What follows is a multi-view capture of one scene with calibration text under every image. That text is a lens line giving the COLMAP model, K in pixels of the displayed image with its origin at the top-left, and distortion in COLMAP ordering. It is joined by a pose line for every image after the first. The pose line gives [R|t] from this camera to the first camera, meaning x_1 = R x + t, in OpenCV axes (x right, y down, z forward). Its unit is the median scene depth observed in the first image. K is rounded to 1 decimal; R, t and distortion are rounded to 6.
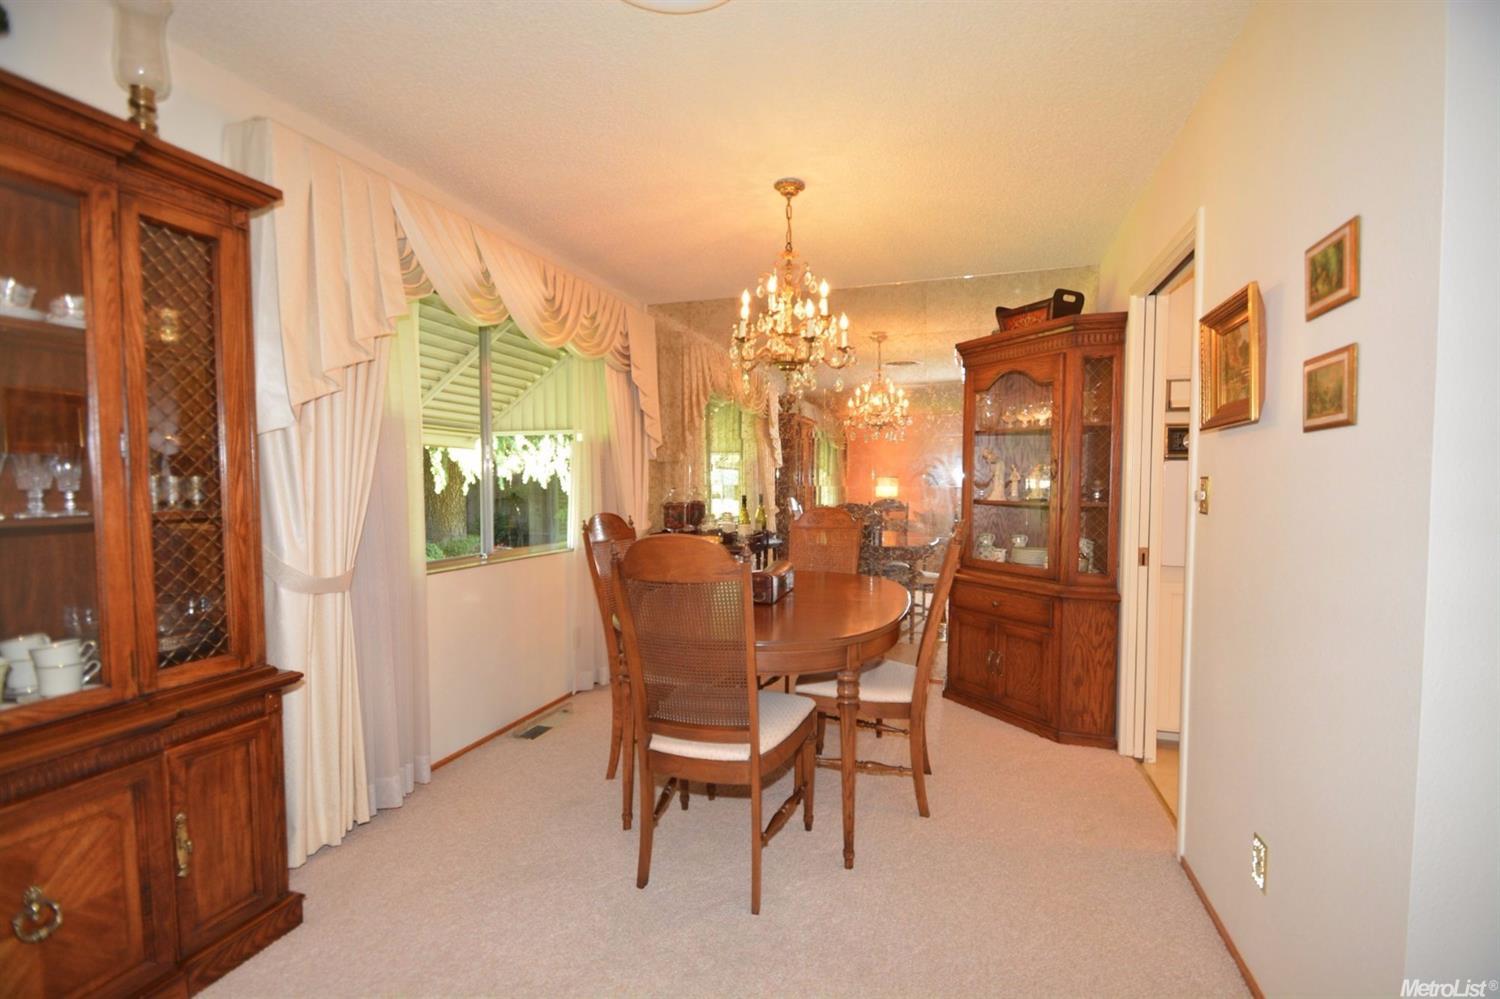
lens RADIAL K [[653.8, 0, 756.9], [0, 653.8, 502.0], [0, 0, 1]] dist [0.000387, -0.013602]
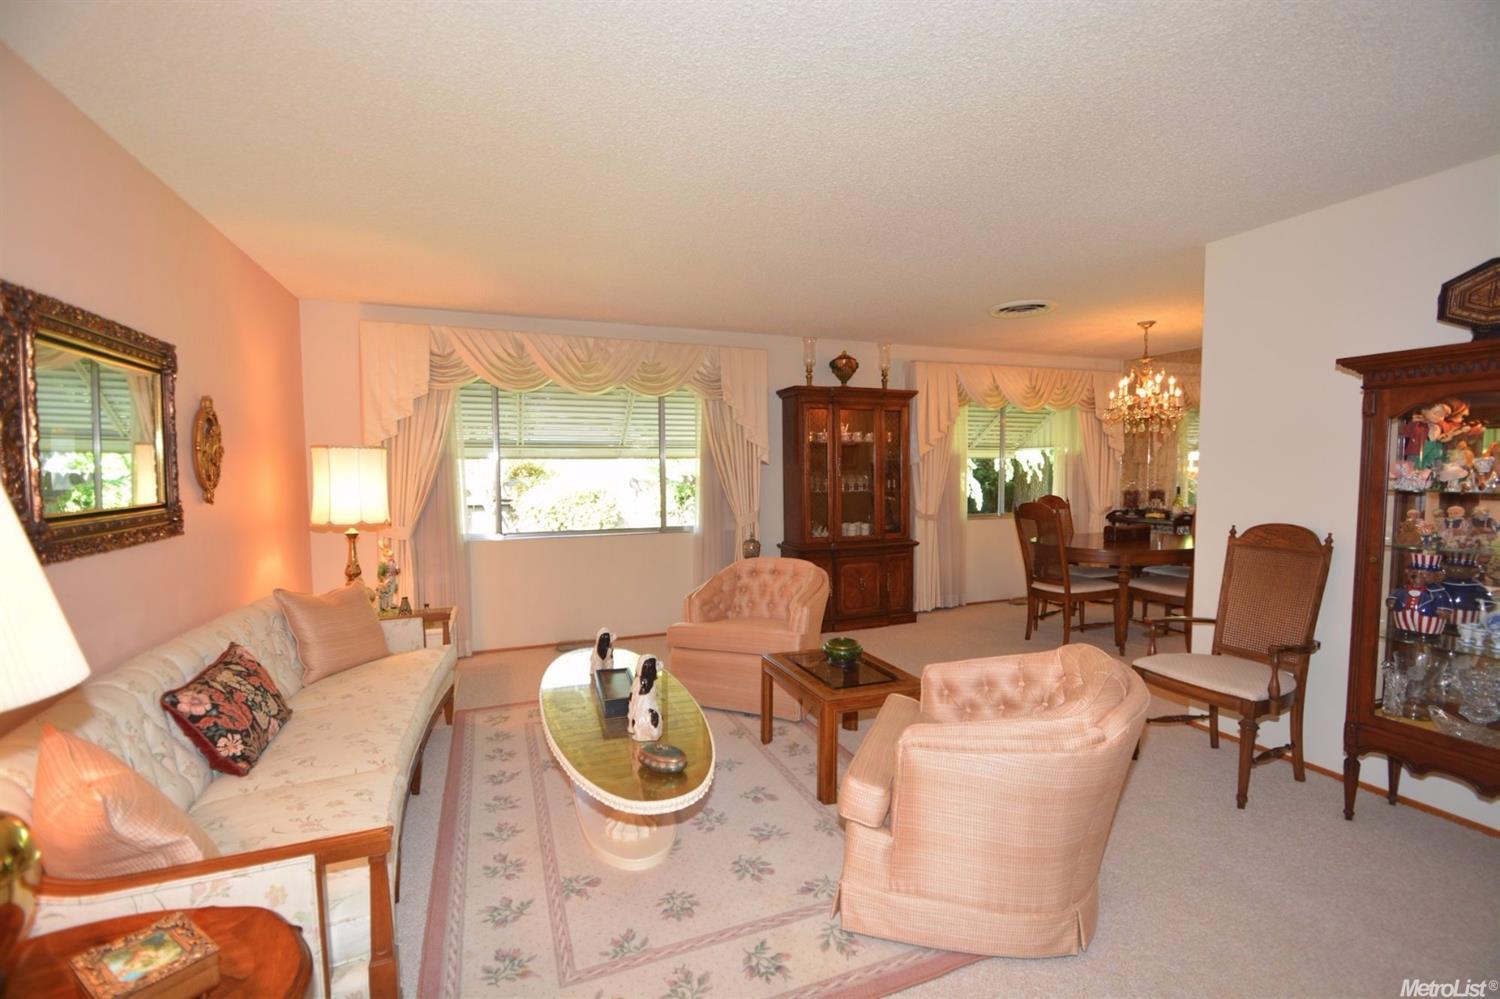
lens RADIAL K [[653.8, 0, 756.9], [0, 653.8, 502.0], [0, 0, 1]] dist [0.000387, -0.013602]
pose [[0.635272, 0.041728, -0.771161, 1.228638], [-0.019130, 0.999083, 0.038301, -0.038933], [0.772052, -0.009579, 0.635487, -1.609890]]
